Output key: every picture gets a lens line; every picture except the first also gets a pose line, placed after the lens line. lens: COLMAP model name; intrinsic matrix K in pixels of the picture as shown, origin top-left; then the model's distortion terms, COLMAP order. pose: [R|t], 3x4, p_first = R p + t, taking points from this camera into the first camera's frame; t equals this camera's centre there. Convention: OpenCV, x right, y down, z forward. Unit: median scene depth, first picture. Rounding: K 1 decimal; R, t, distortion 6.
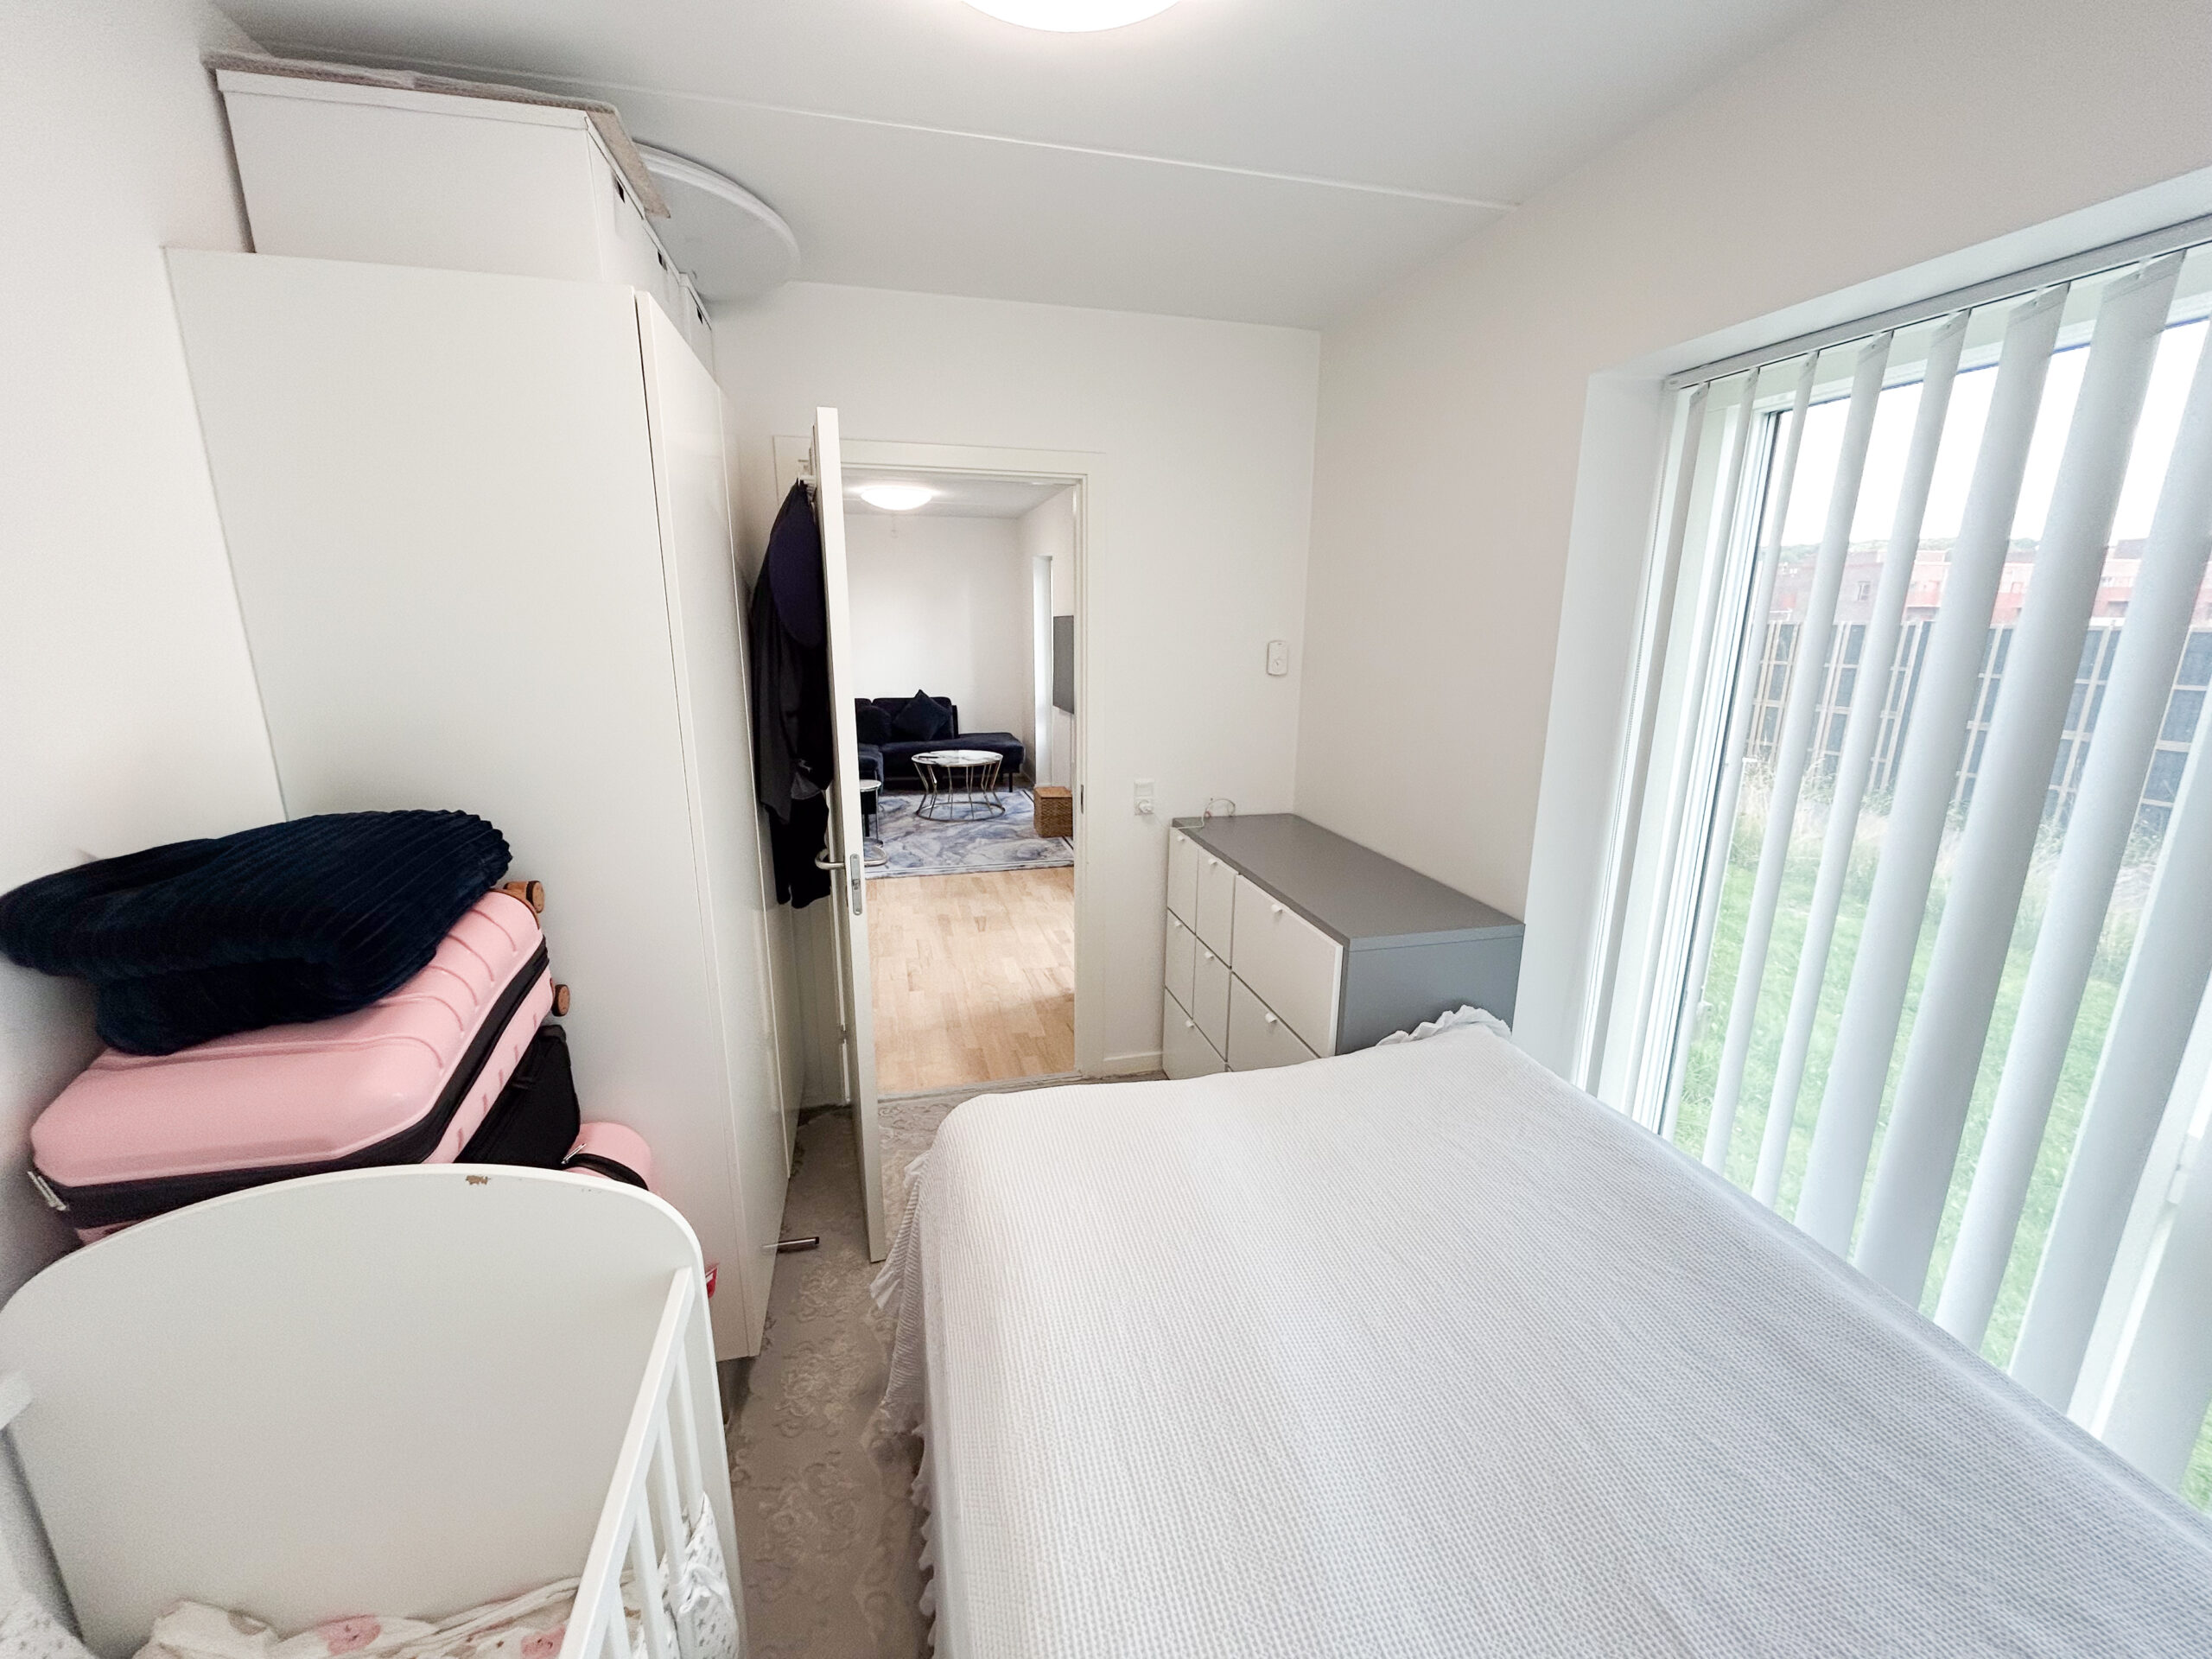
lens RADIAL K [[890.5, 0, 1102.2], [0, 890.5, 830.7], [0, 0, 1]] dist [0.000233, -0.000142]
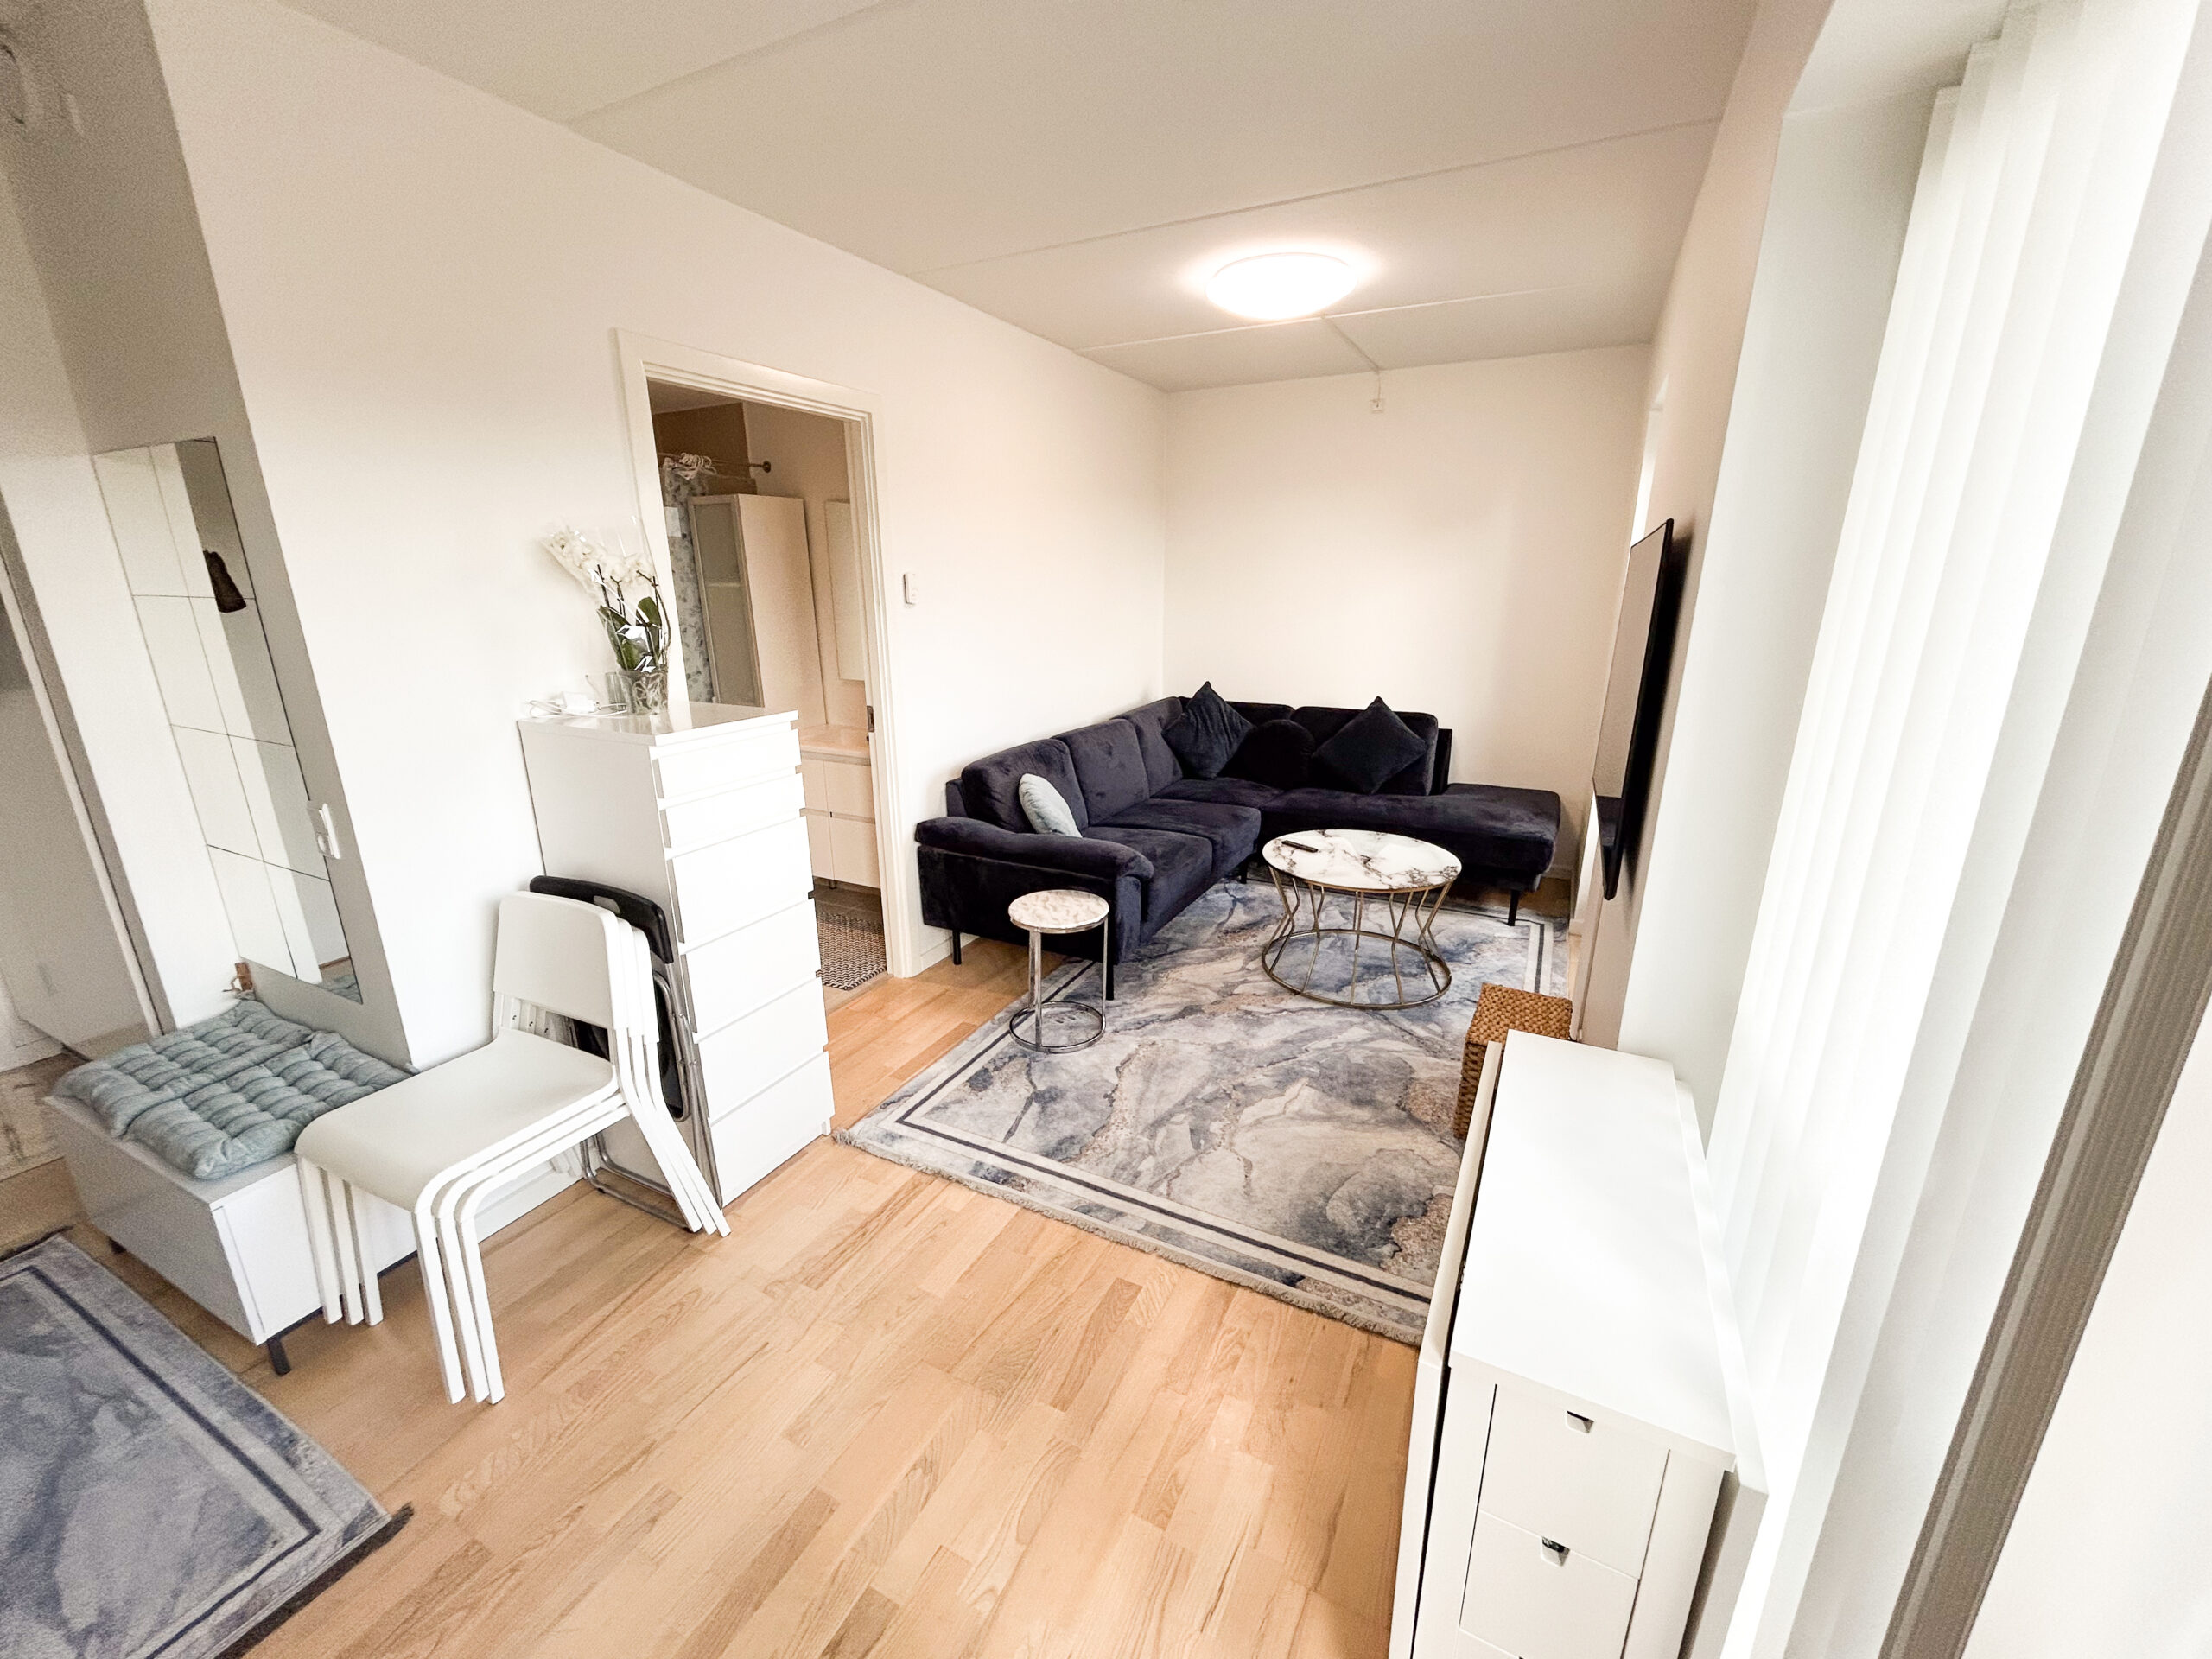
lens RADIAL K [[890.5, 0, 1102.3], [0, 890.5, 829.5], [0, 0, 1]] dist [0.000233, -0.000142]
pose [[0.750159, 0.175824, -0.637454, 0.044304], [-0.148792, 0.984163, 0.096354, -0.159633], [0.644300, 0.022567, 0.764440, 0.724577]]
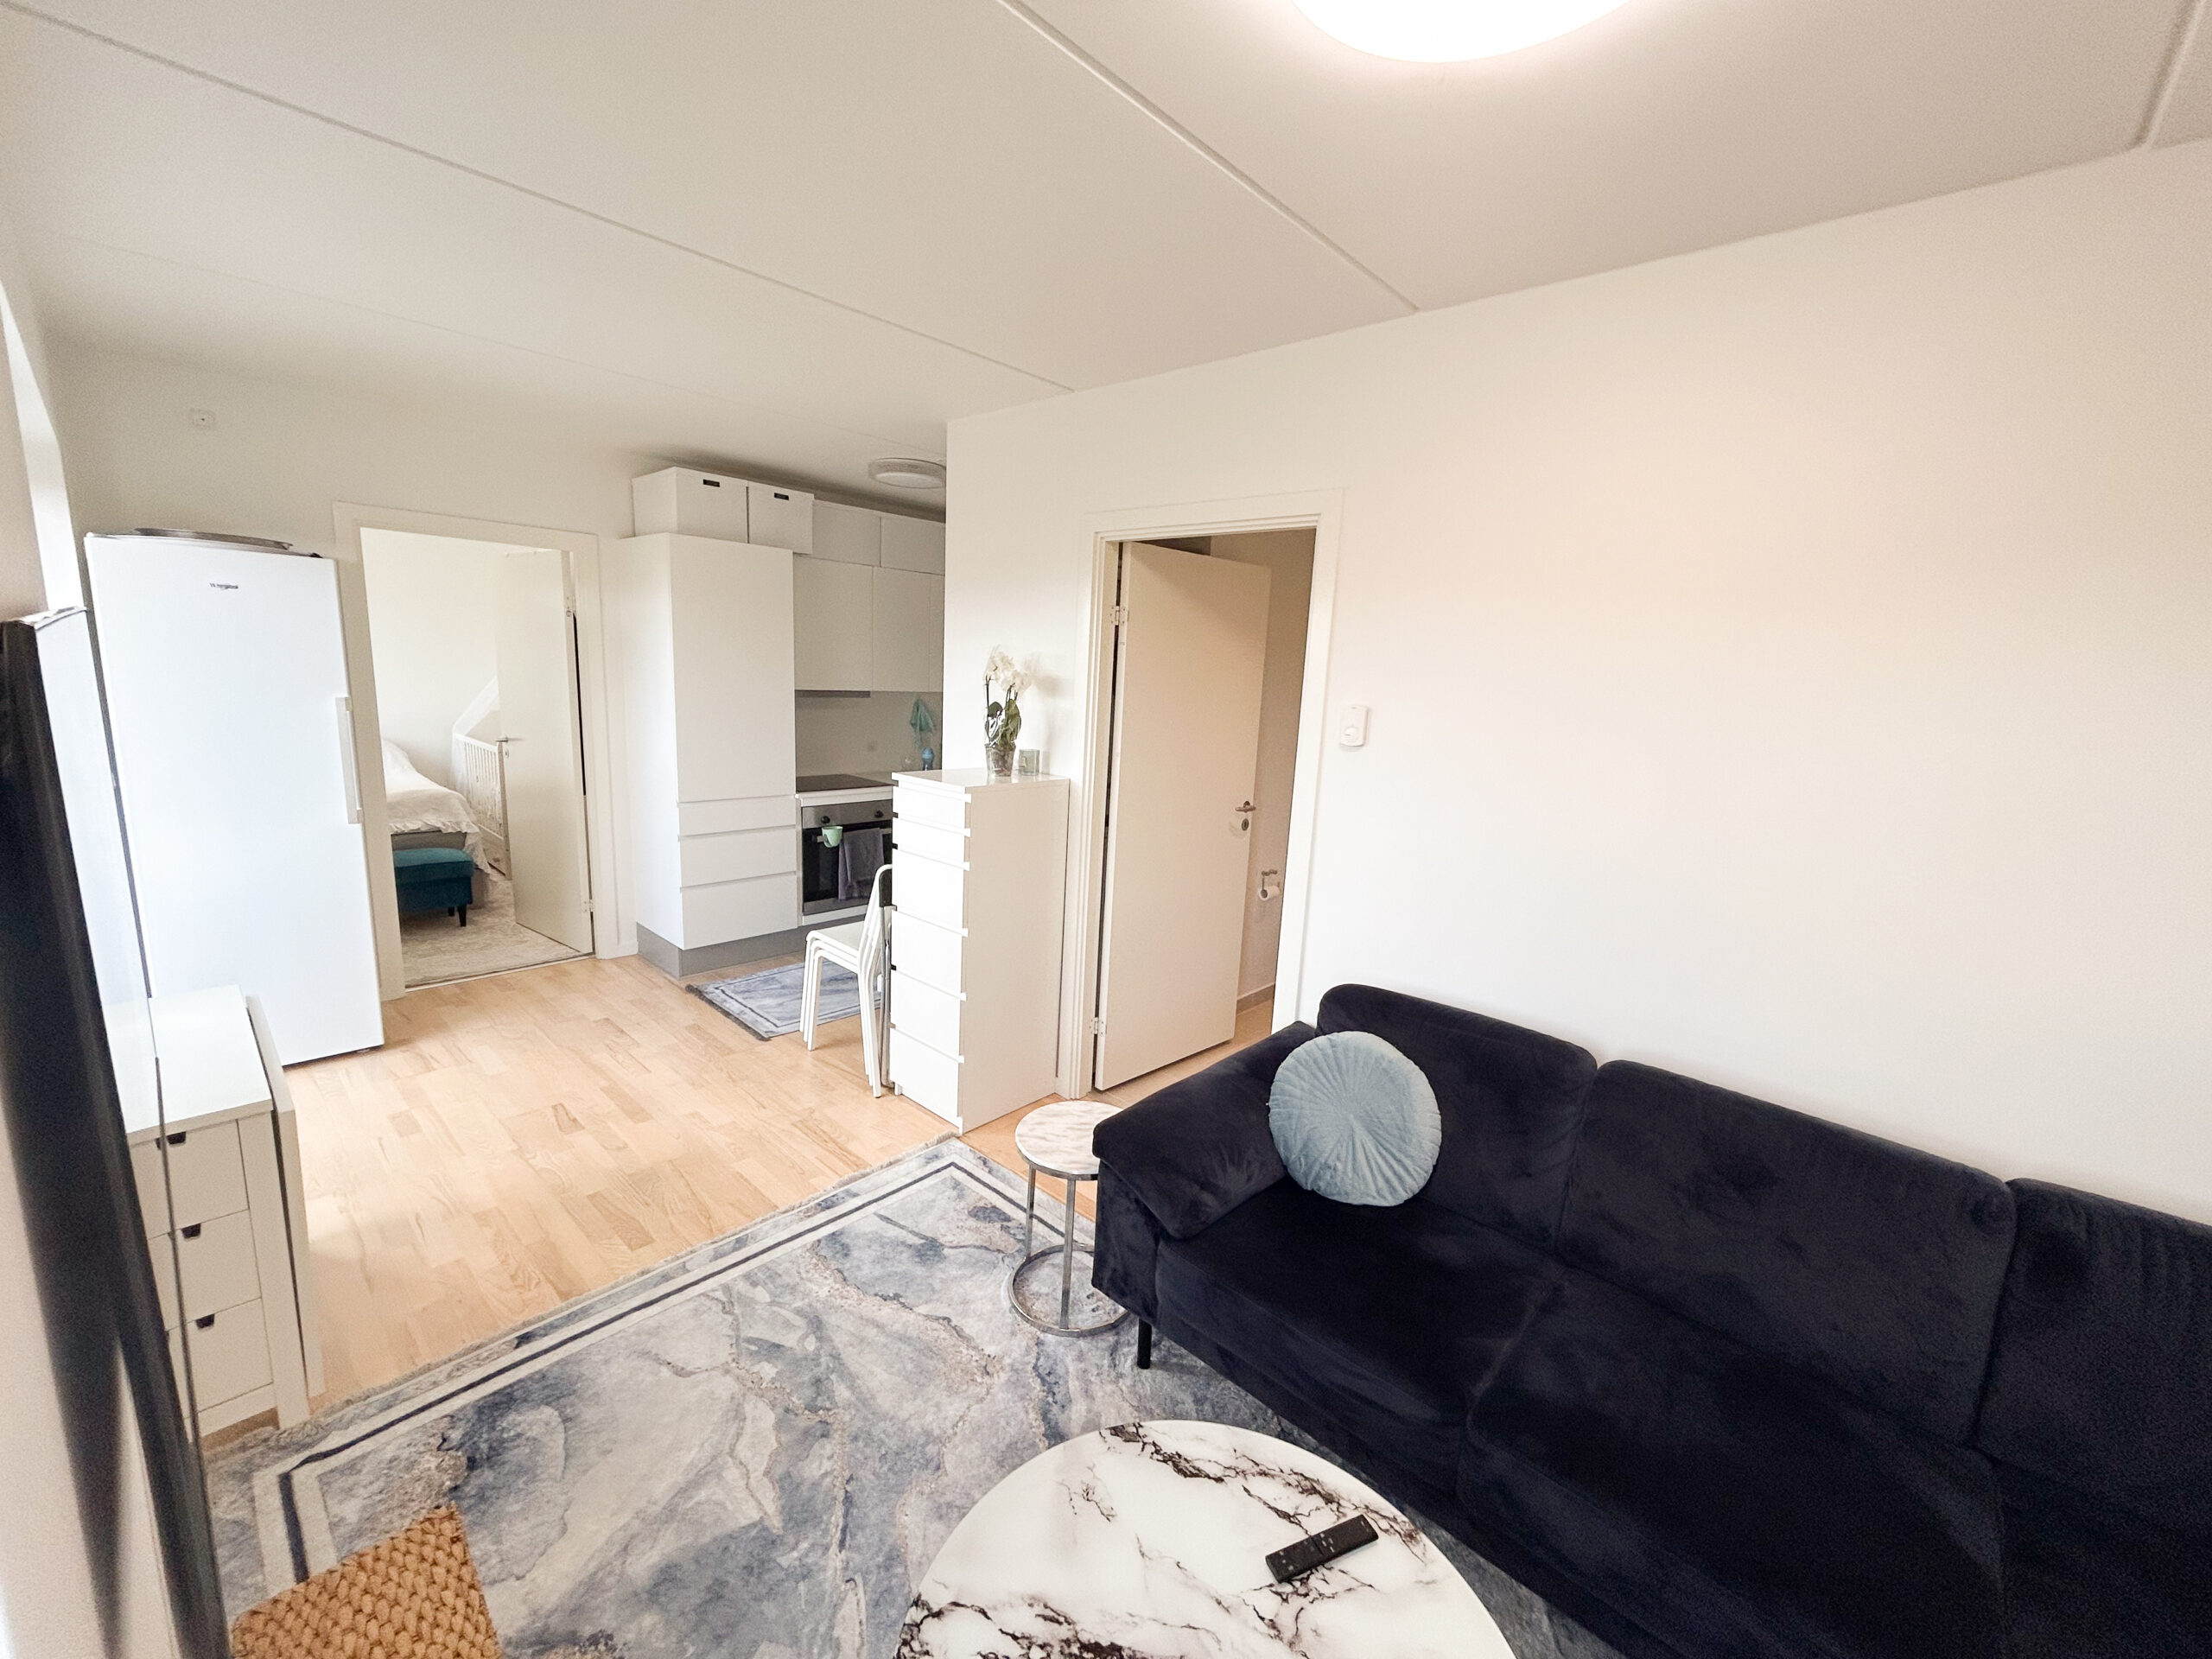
lens RADIAL K [[890.5, 0, 1105.8], [0, 890.5, 840.1], [0, 0, 1]] dist [0.000233, -0.000142]
pose [[-0.837620, 0.058120, -0.543152, -0.108197], [-0.179232, 0.910035, 0.373781, -0.328940], [0.516011, 0.410437, -0.751847, 1.368935]]
